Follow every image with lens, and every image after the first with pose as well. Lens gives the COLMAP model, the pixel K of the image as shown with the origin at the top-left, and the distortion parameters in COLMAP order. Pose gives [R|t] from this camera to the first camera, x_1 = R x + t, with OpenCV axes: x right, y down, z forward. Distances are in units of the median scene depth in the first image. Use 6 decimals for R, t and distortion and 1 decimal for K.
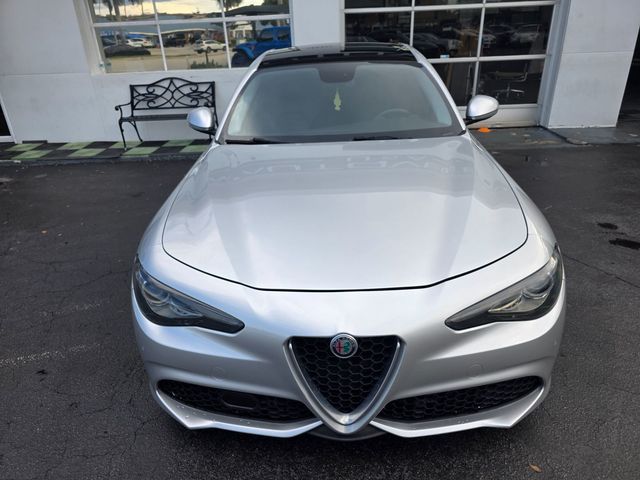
lens RADIAL K [[433.3, 0, 320.0], [0, 433.3, 240.0], [0, 0, 1]] dist [-0.000285, -0.001746]
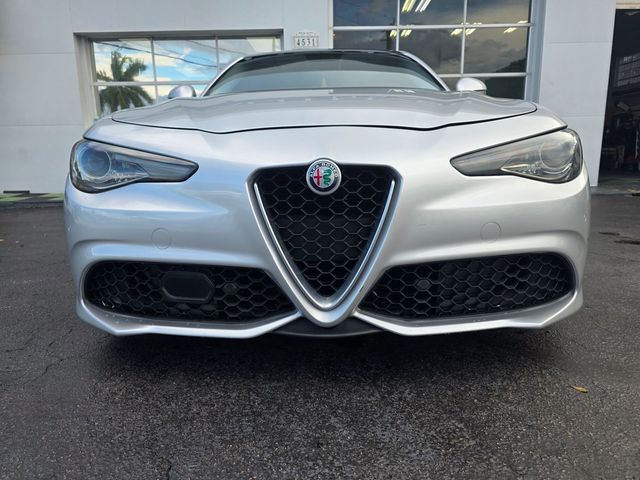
lens RADIAL K [[433.0, 0, 323.1], [0, 433.0, 238.8], [0, 0, 1]] dist [0.006163, -0.003239]
pose [[0.999388, 0.018524, 0.029686, 0.027116], [-0.010801, 0.970260, -0.241822, 0.446193], [-0.033283, 0.241354, 0.969866, 0.220816]]
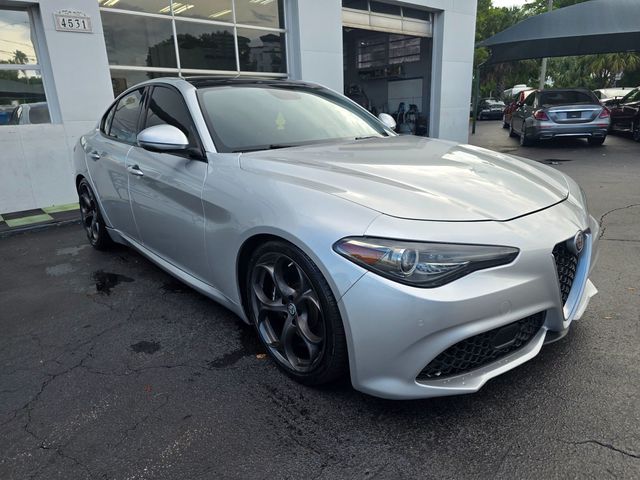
lens RADIAL K [[433.3, 0, 320.0], [0, 433.3, 240.0], [0, 0, 1]] dist [-0.000285, -0.001746]
pose [[0.732041, -0.174104, 0.658638, -1.096526], [0.289424, 0.954688, -0.069318, 0.088489], [-0.616725, 0.241369, 0.749261, 0.419802]]
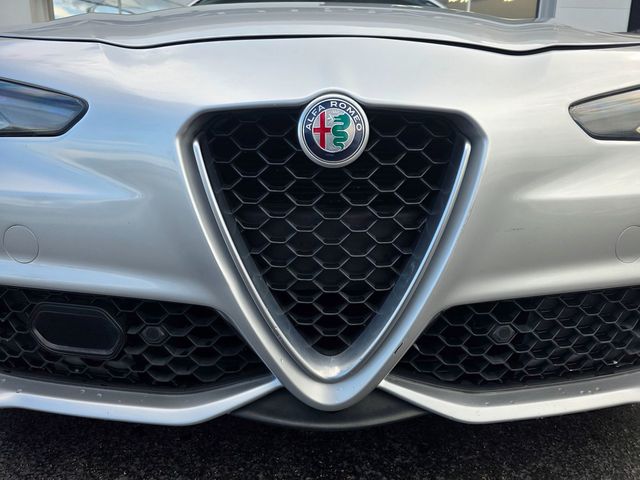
lens RADIAL K [[431.0, 0, 326.2], [0, 431.0, 237.7], [0, 0, 1]] dist [0.006030, -0.003562]
pose [[0.996842, 0.036488, 0.070527, 0.020910], [-0.022482, 0.981521, -0.190031, 0.338691], [-0.076158, 0.187846, 0.979242, 0.528680]]
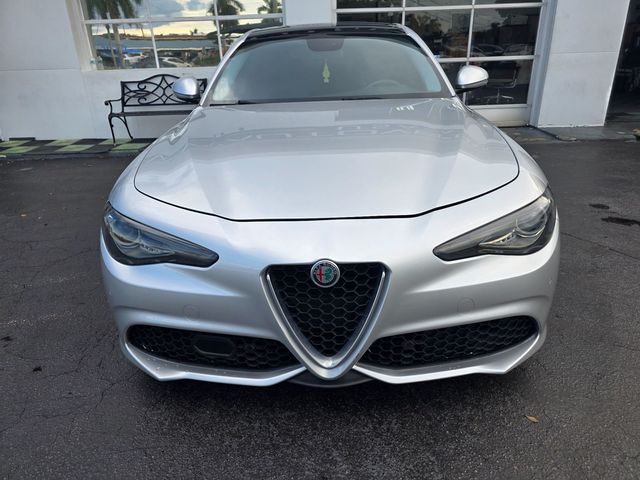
lens RADIAL K [[431.0, 0, 326.2], [0, 431.0, 237.7], [0, 0, 1]] dist [0.006030, -0.003562]
pose [[0.999700, 0.000305, 0.024505, 0.028616], [0.000771, 0.999035, -0.043916, 0.171441], [-0.024494, 0.043922, 0.998735, 0.062087]]
